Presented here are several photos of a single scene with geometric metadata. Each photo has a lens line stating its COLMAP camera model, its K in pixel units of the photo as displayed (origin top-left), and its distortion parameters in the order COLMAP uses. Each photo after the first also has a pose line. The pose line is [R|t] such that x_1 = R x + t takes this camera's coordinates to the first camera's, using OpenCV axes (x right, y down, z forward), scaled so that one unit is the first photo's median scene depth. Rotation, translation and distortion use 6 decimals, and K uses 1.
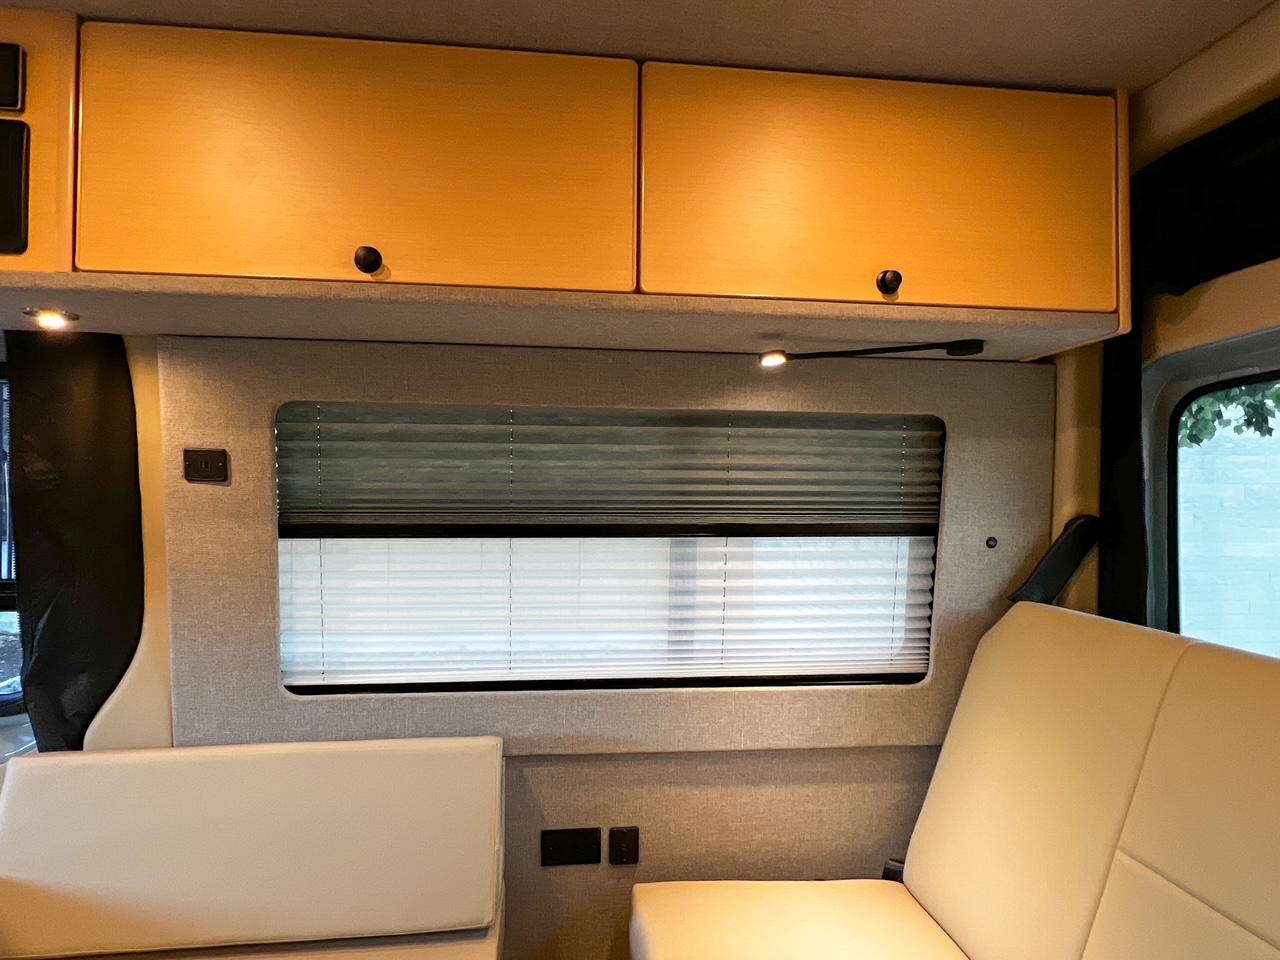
lens RADIAL K [[708.7, 0, 640.0], [0, 708.7, 480.0], [0, 0, 1]] dist [0.001049, 0.002854]
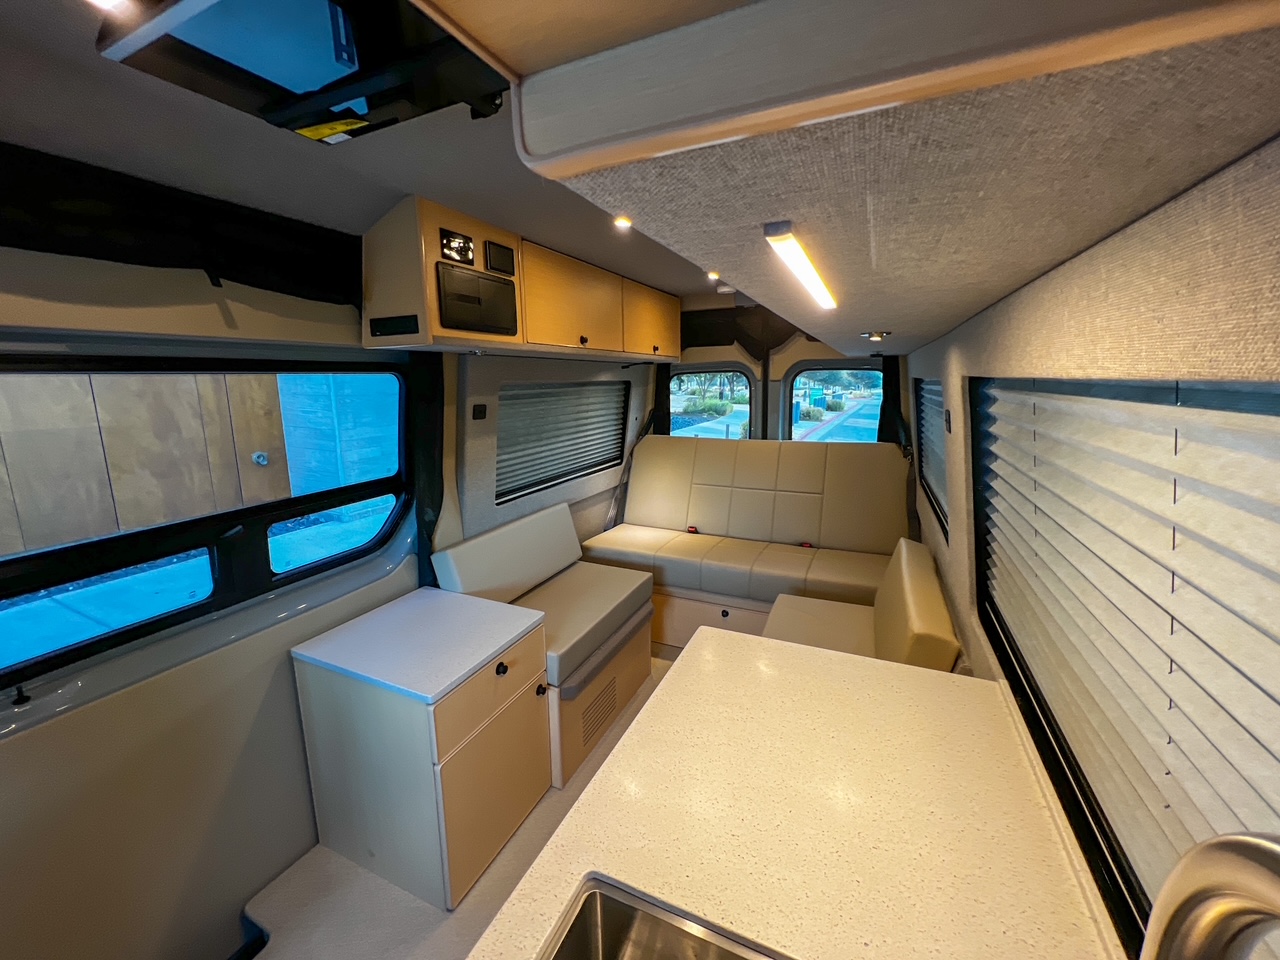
lens RADIAL K [[510.4, 0, 633.8], [0, 510.4, 474.3], [0, 0, 1]] dist [-0.000955, 0.000068]
pose [[0.531701, -0.168202, 0.830061, -1.700793], [-0.006459, 0.979246, 0.202570, -0.155401], [-0.846907, -0.113069, 0.519580, -0.276435]]
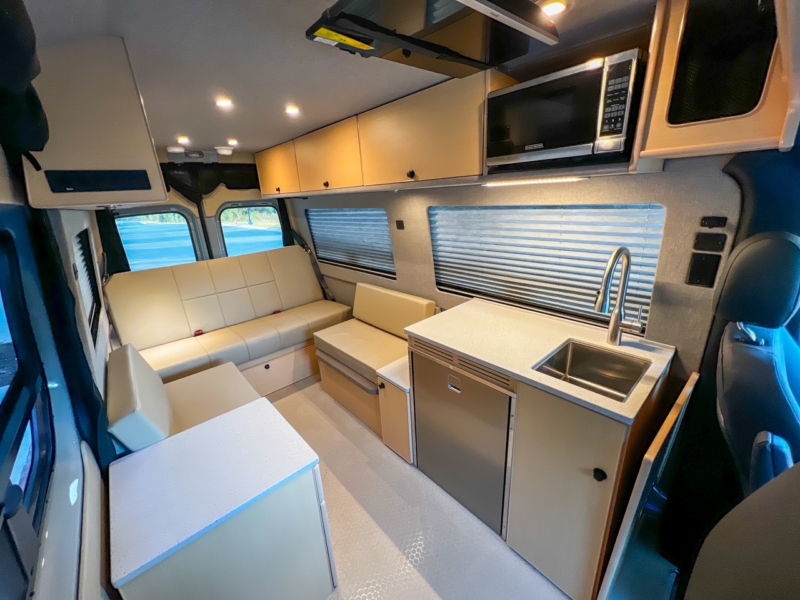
lens RADIAL K [[319.0, 0, 396.1], [0, 319.0, 296.5], [0, 0, 1]] dist [-0.000955, 0.000068]
pose [[-0.565984, -0.228237, 0.792193, -1.864087], [0.033933, 0.953650, 0.298998, -0.197232], [-0.823717, 0.196110, -0.532007, 0.722992]]
